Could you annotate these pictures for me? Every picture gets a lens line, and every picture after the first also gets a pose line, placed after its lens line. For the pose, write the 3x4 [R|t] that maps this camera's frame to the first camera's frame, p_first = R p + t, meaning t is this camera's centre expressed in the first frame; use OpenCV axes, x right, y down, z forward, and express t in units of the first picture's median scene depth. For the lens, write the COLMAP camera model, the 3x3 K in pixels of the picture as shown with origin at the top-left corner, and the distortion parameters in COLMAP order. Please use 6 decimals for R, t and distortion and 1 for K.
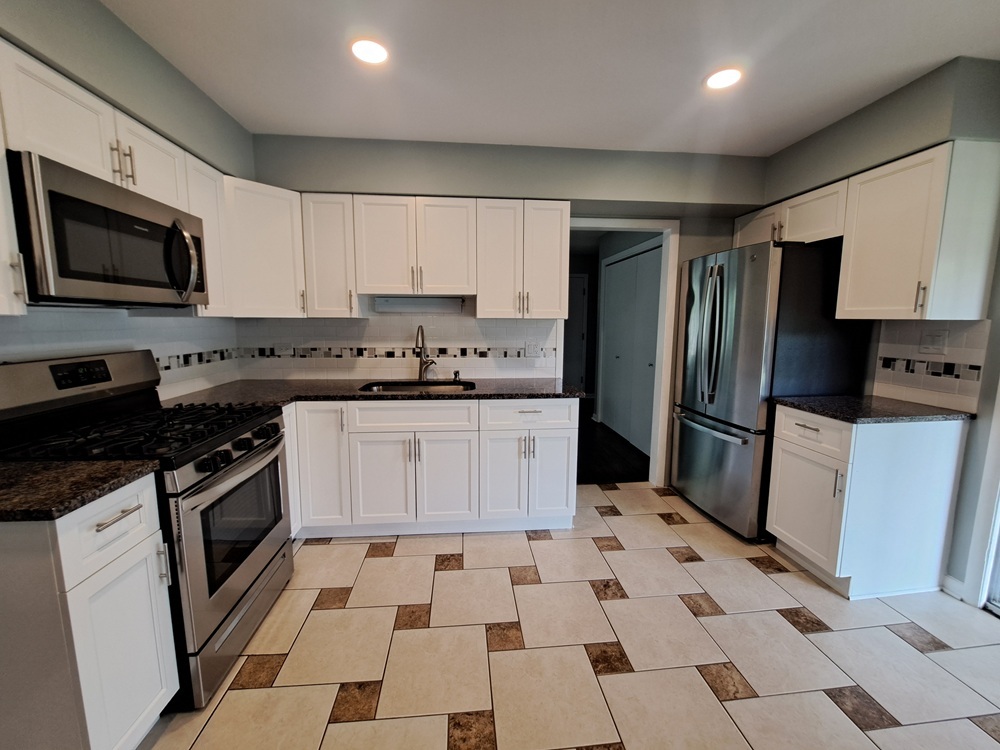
lens RADIAL K [[395.9, 0, 500.1], [0, 395.9, 369.6], [0, 0, 1]] dist [-0.014647, -0.000460]
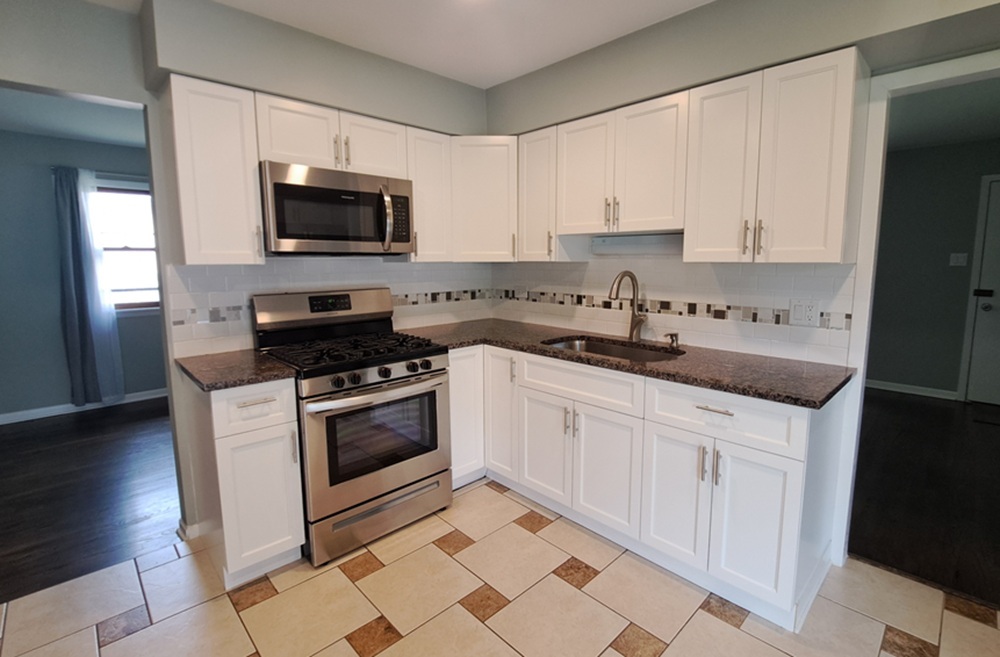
lens RADIAL K [[457.6, 0, 519.1], [0, 457.6, 315.9], [0, 0, 1]] dist [-0.014087, -0.003124]
pose [[0.637863, 0.088677, -0.765028, 0.430044], [-0.088305, 0.995219, 0.041733, -0.048213], [0.765071, 0.040936, 0.642644, 0.293209]]
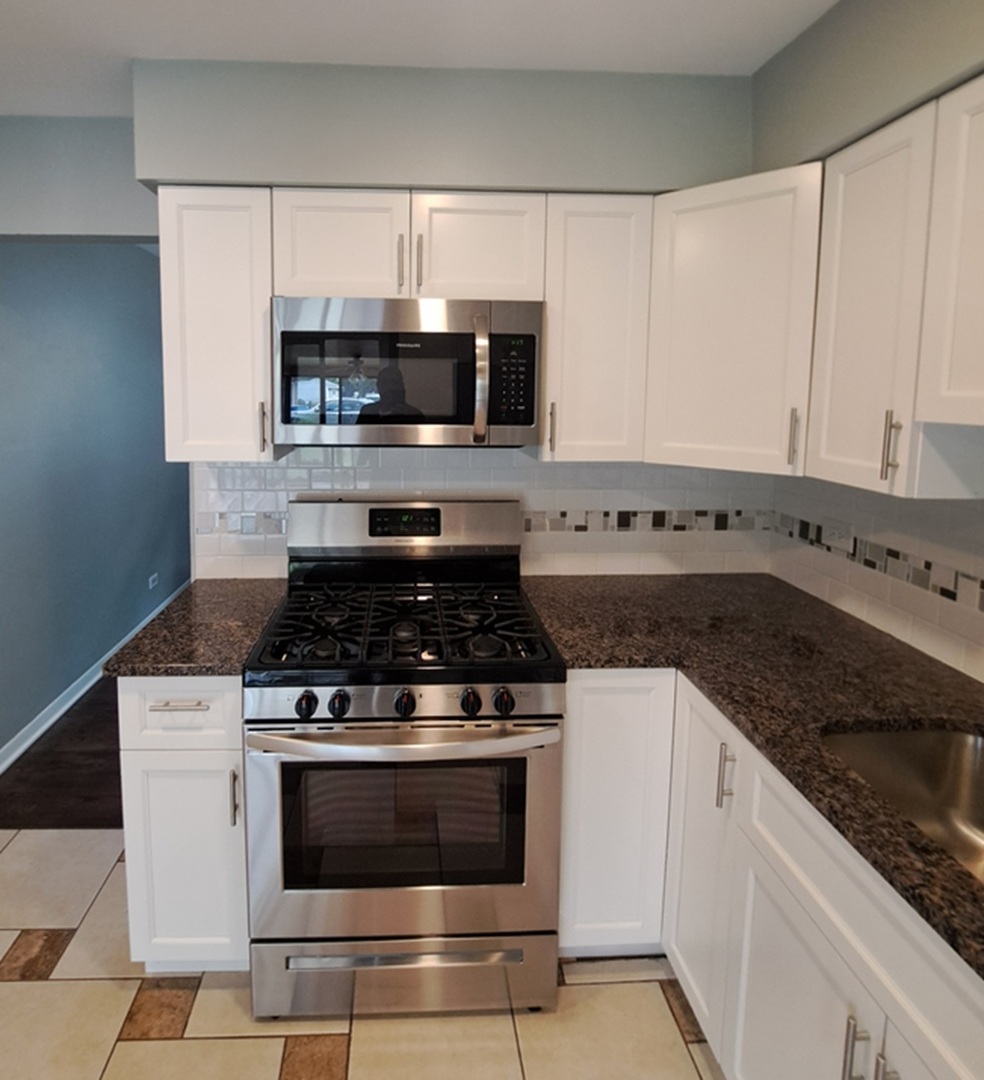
lens RADIAL K [[599.4, 0, 425.2], [0, 599.4, 439.3], [0, 0, 1]] dist [-0.011488, -0.003675]
pose [[-0.053230, 0.078698, -0.995476, 0.125994], [-0.129608, 0.987913, 0.085030, -0.182568], [0.990135, 0.133548, -0.042386, 0.697156]]
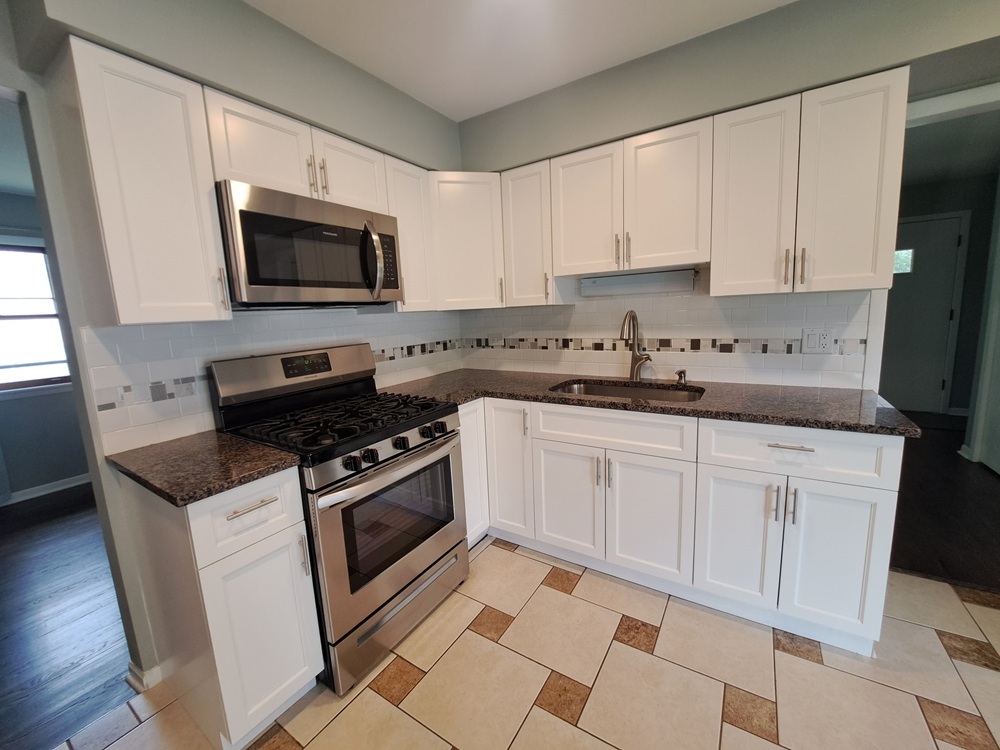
lens RADIAL K [[395.9, 0, 499.4], [0, 395.9, 370.1], [0, 0, 1]] dist [-0.014647, -0.000460]
pose [[0.786486, 0.050125, -0.615570, 0.091630], [-0.024436, 0.998446, 0.050082, -0.031528], [0.617124, -0.024347, 0.786489, 0.265118]]
